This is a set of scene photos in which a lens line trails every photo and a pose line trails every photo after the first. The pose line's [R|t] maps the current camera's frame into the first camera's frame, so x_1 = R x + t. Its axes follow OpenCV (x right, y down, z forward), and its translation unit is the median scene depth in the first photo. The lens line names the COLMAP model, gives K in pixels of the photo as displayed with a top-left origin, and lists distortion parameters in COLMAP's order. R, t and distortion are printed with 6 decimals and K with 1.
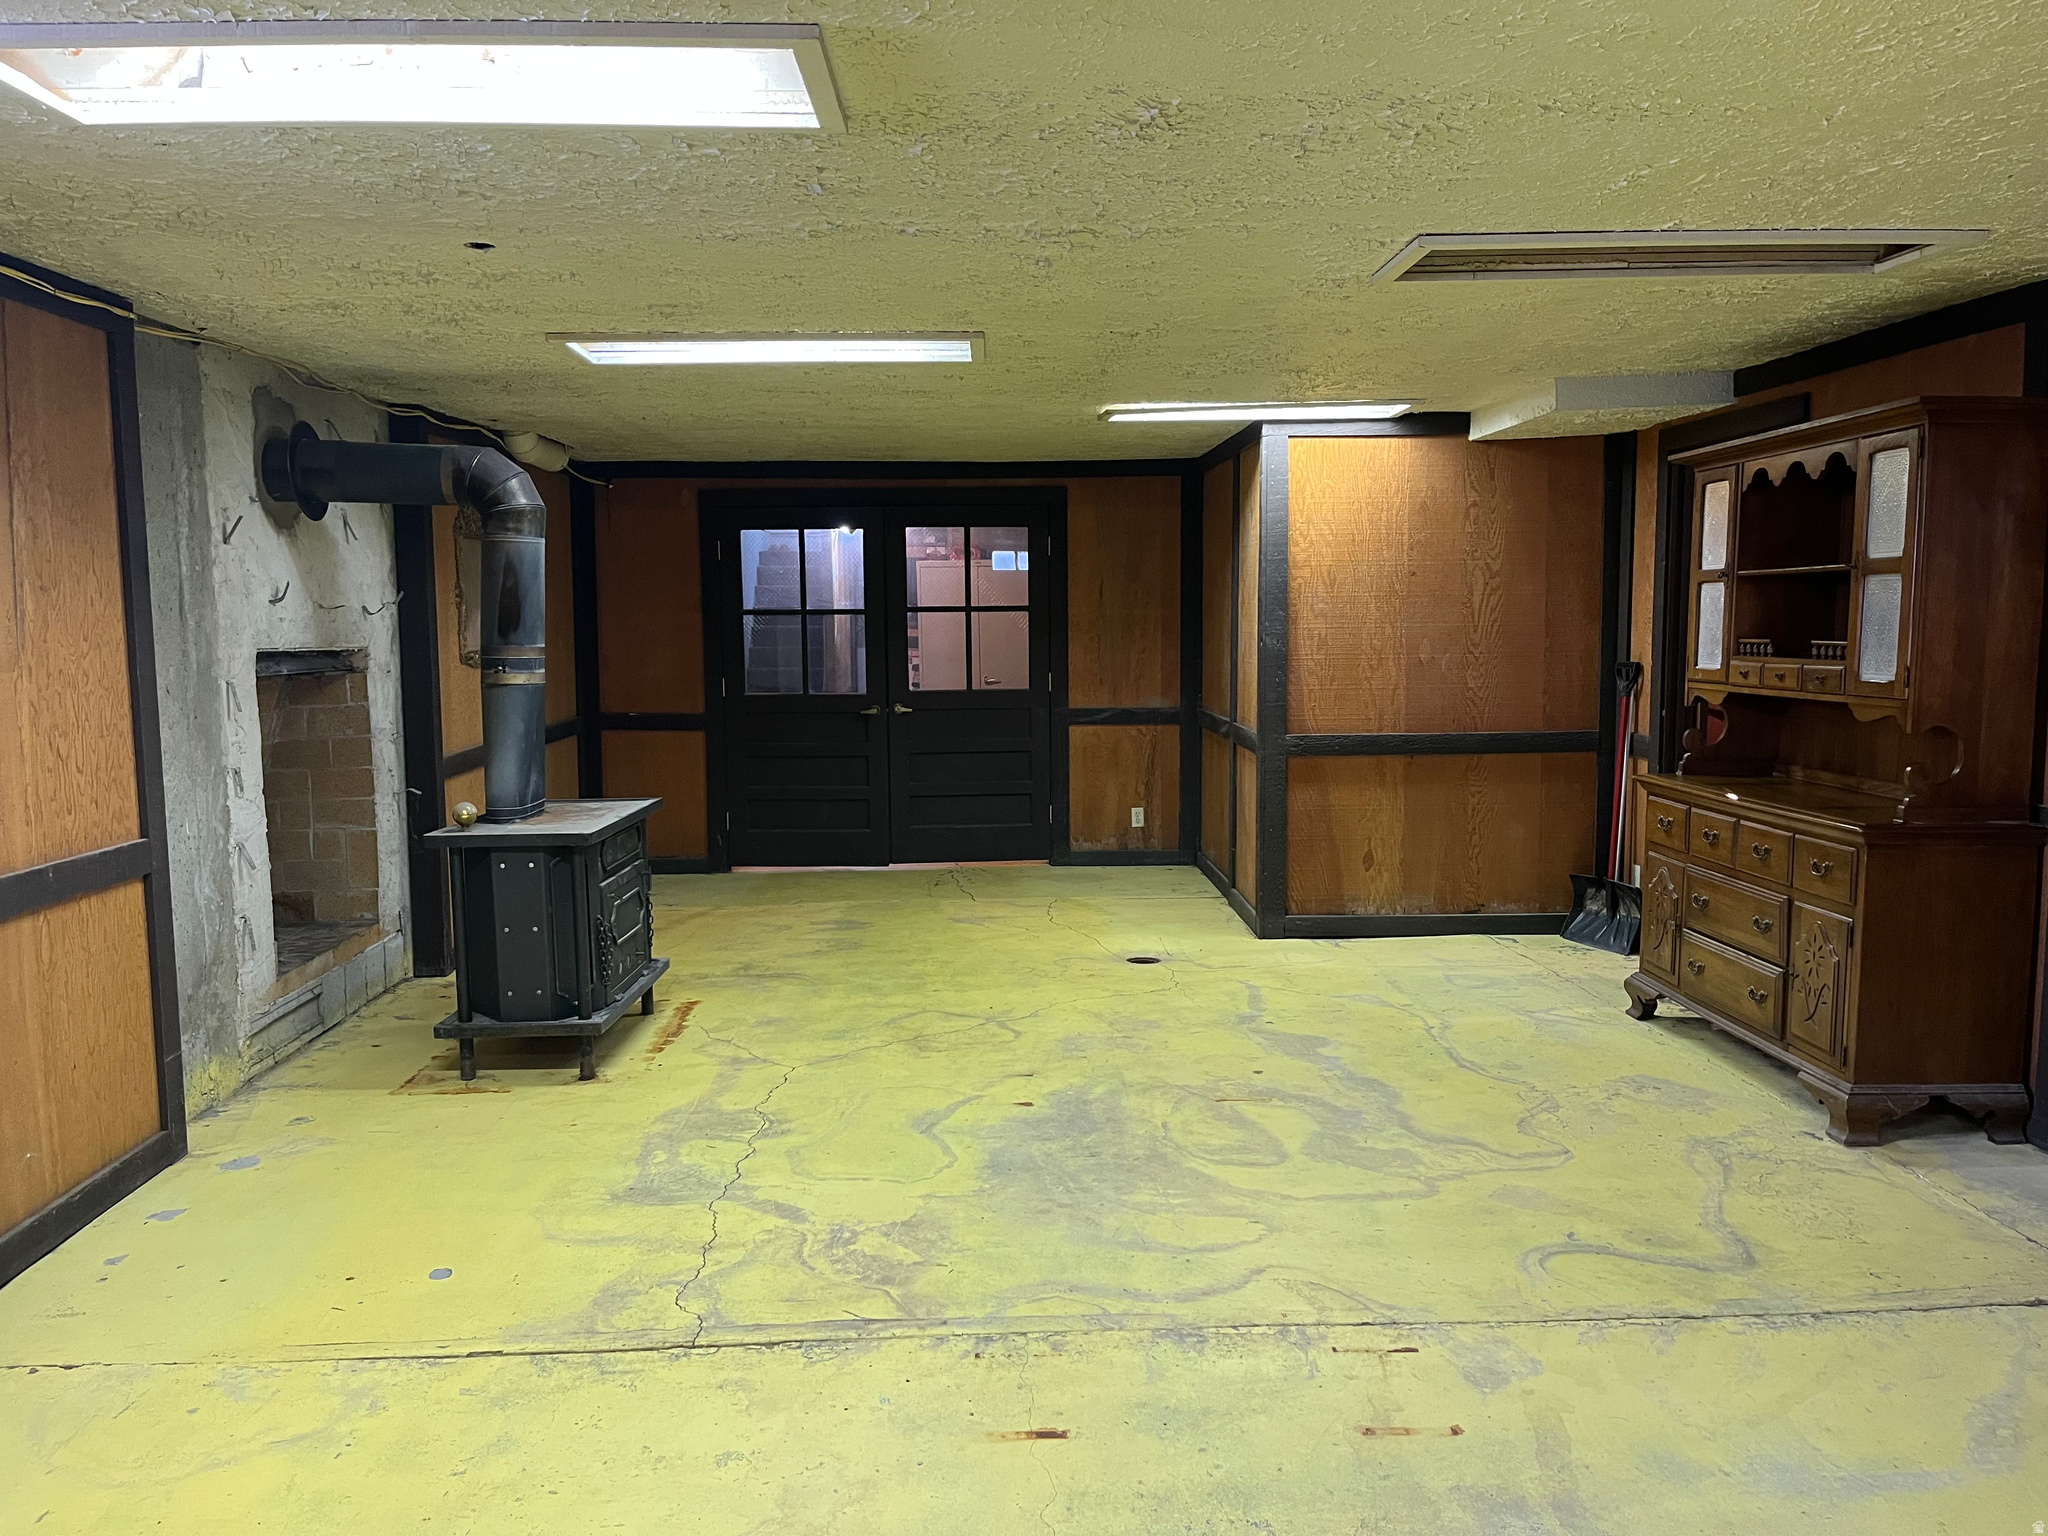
lens RADIAL K [[1552.5, 0, 1023.9], [0, 1552.5, 771.4], [0, 0, 1]] dist [0.069142, -0.101258]
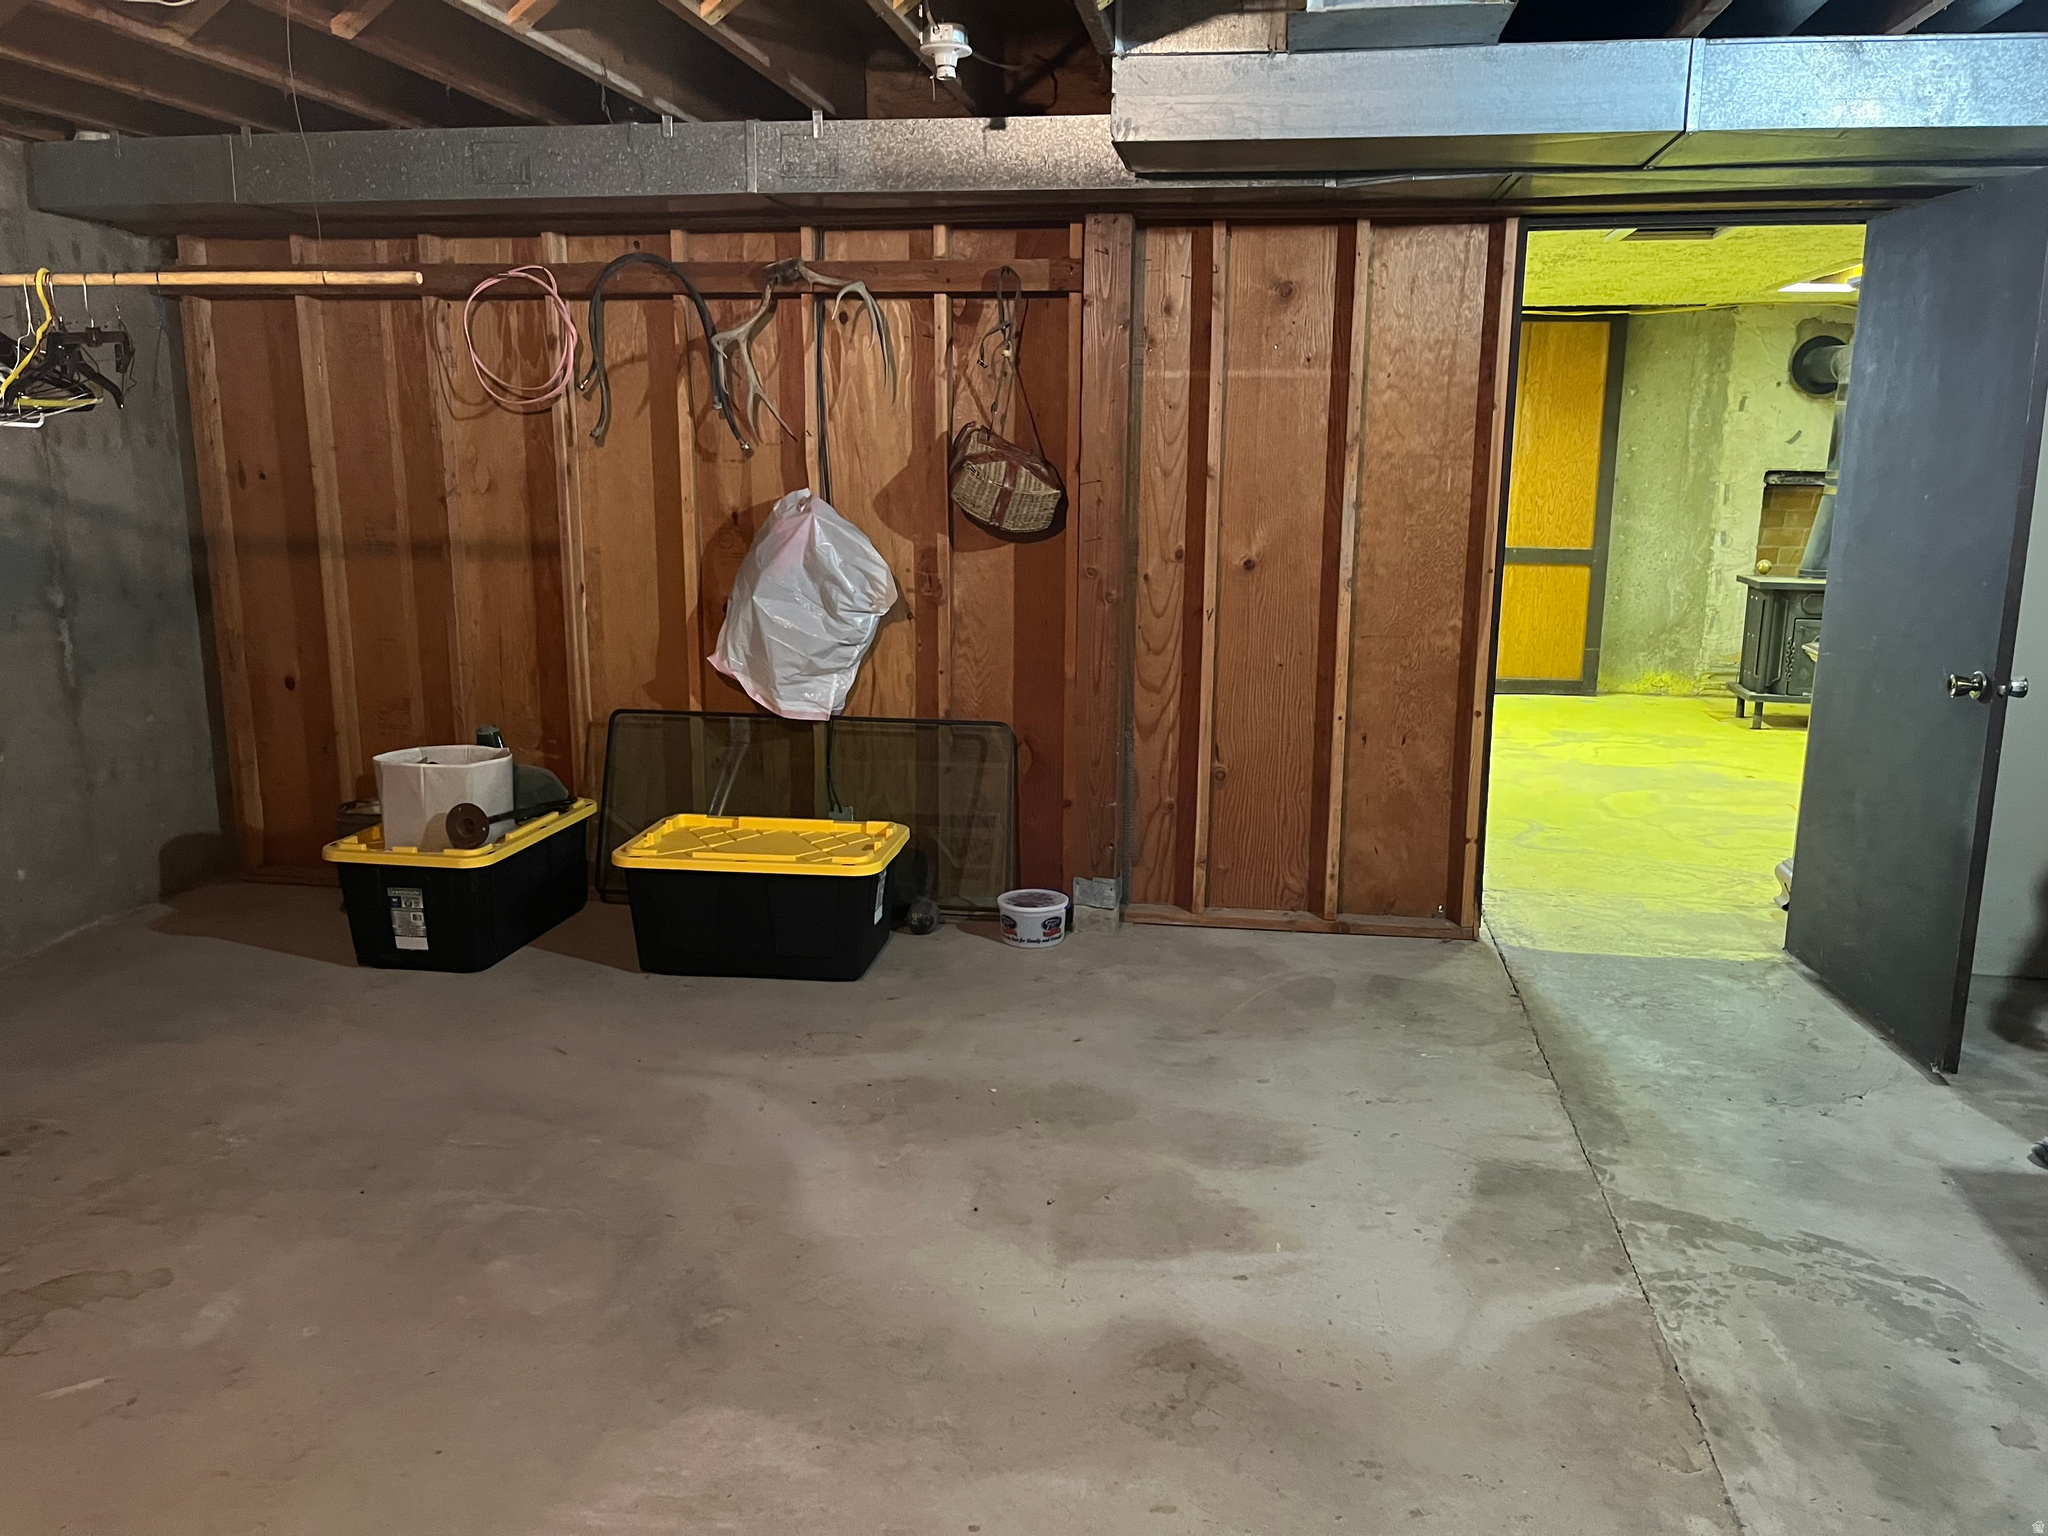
lens RADIAL K [[1552.5, 0, 1033.2], [0, 1552.5, 771.8], [0, 0, 1]] dist [0.069142, -0.101258]
pose [[-0.187287, 0.211811, -0.959198, 1.506261], [-0.108055, 0.966108, 0.234435, -0.073378], [0.976344, 0.147552, -0.158052, 0.508802]]
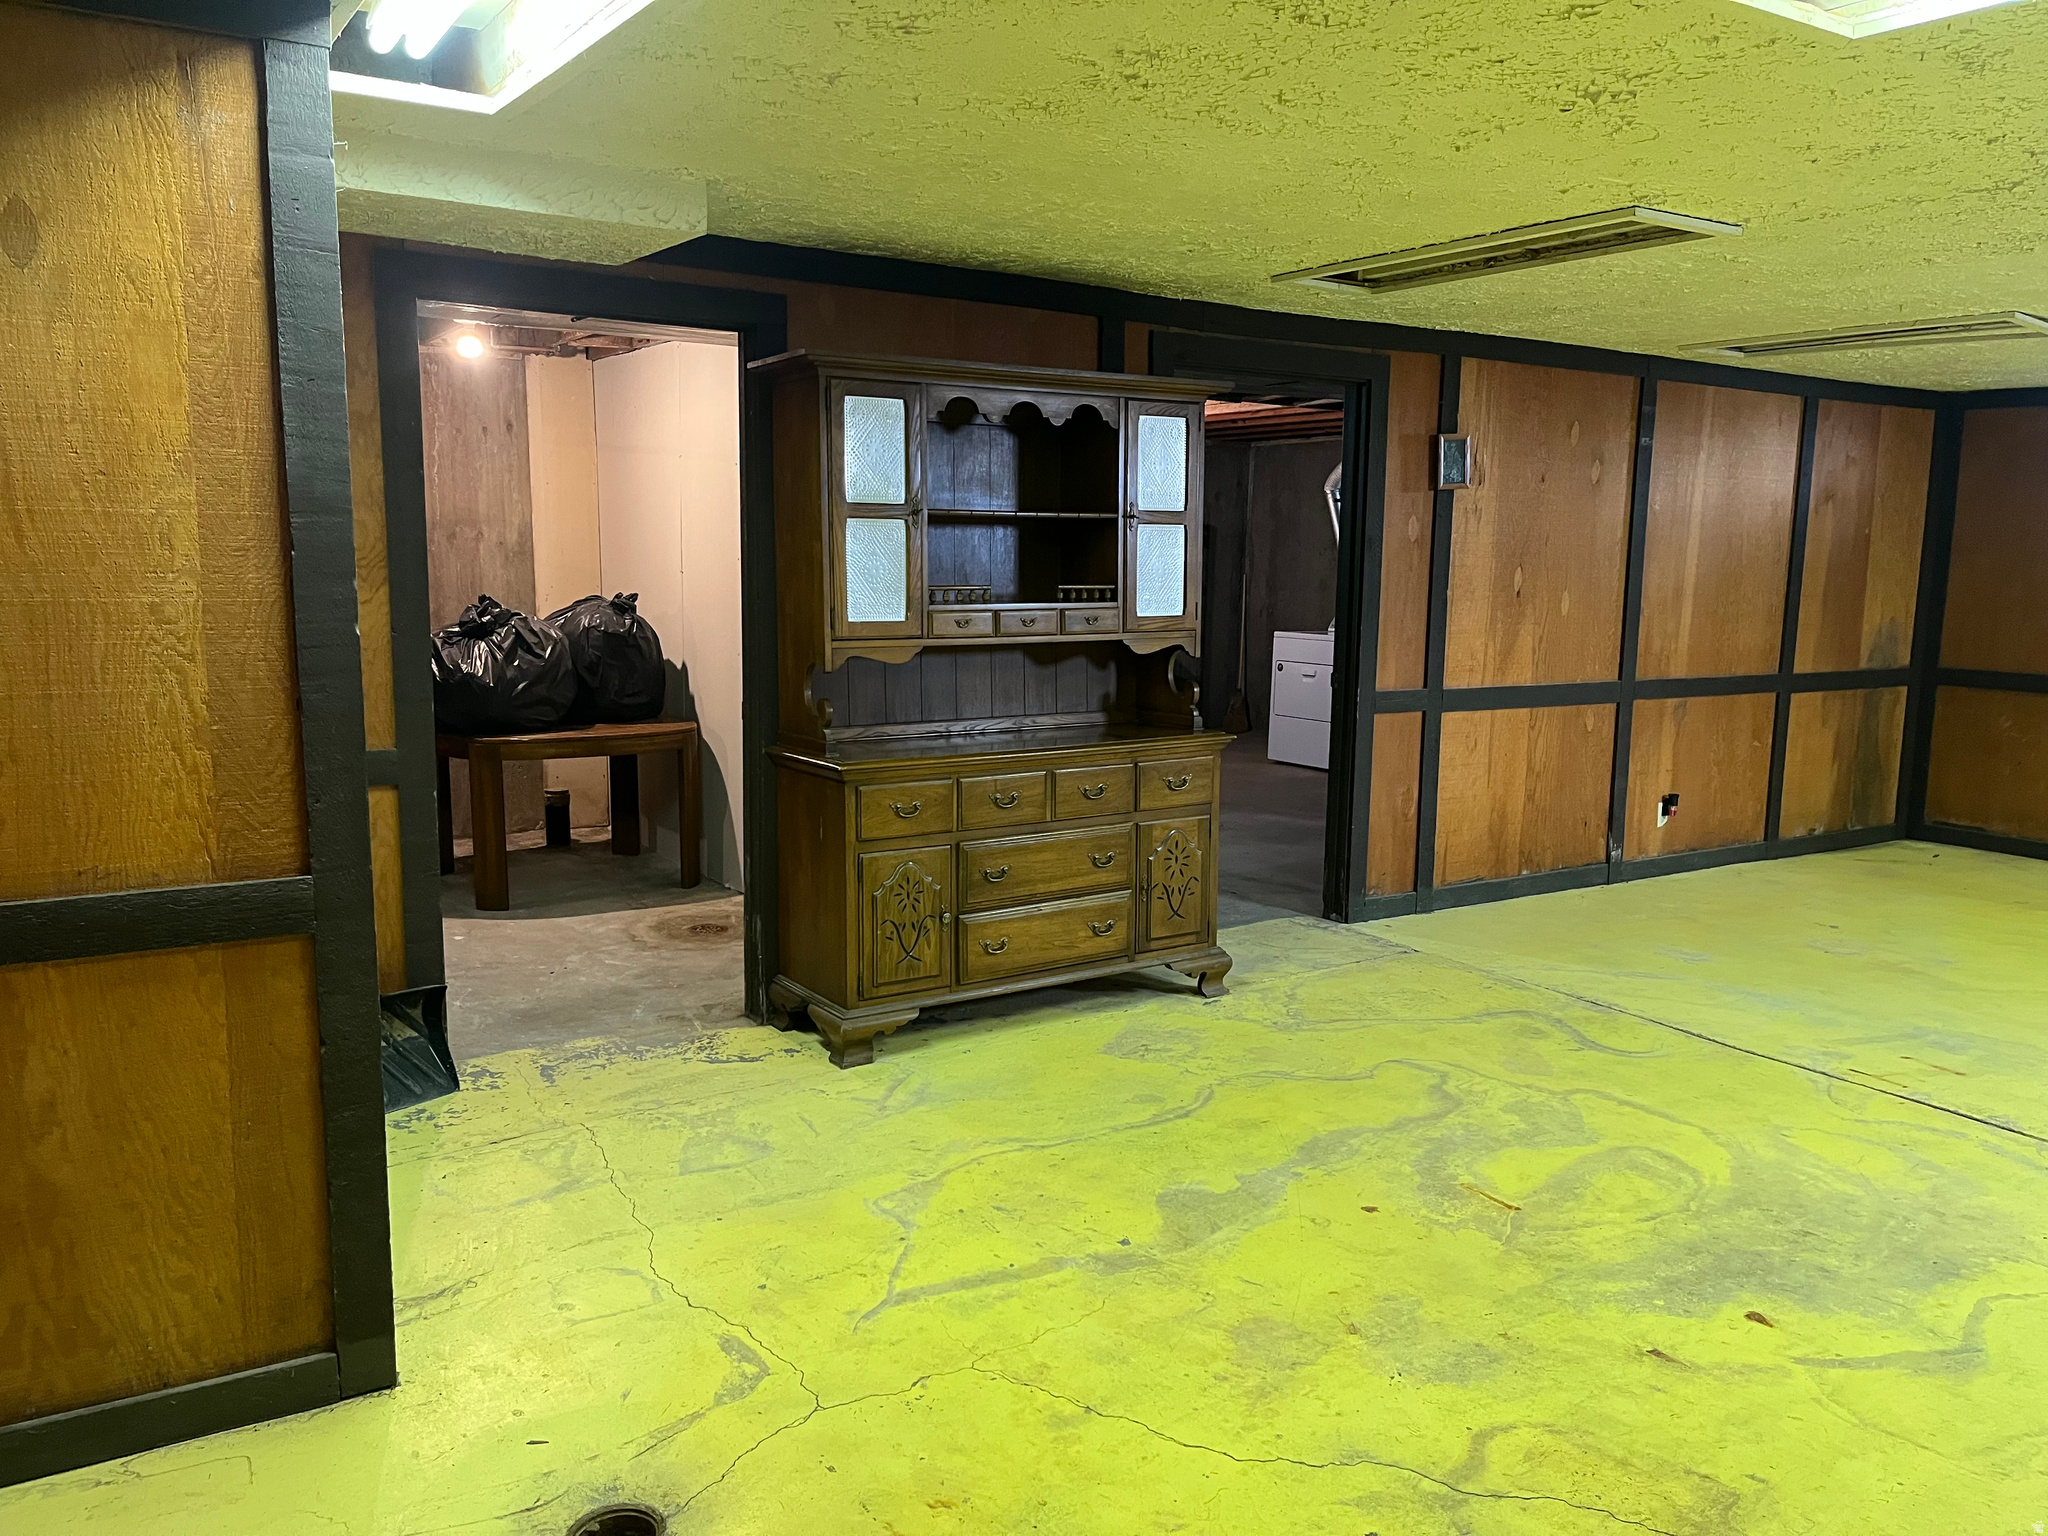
lens RADIAL K [[1552.5, 0, 1029.1], [0, 1552.5, 774.1], [0, 0, 1]] dist [0.069142, -0.101258]
pose [[-0.520172, -0.118588, 0.845788, -0.339217], [0.080668, 0.979064, 0.186887, -0.142293], [-0.850243, 0.165442, -0.499716, 1.430170]]
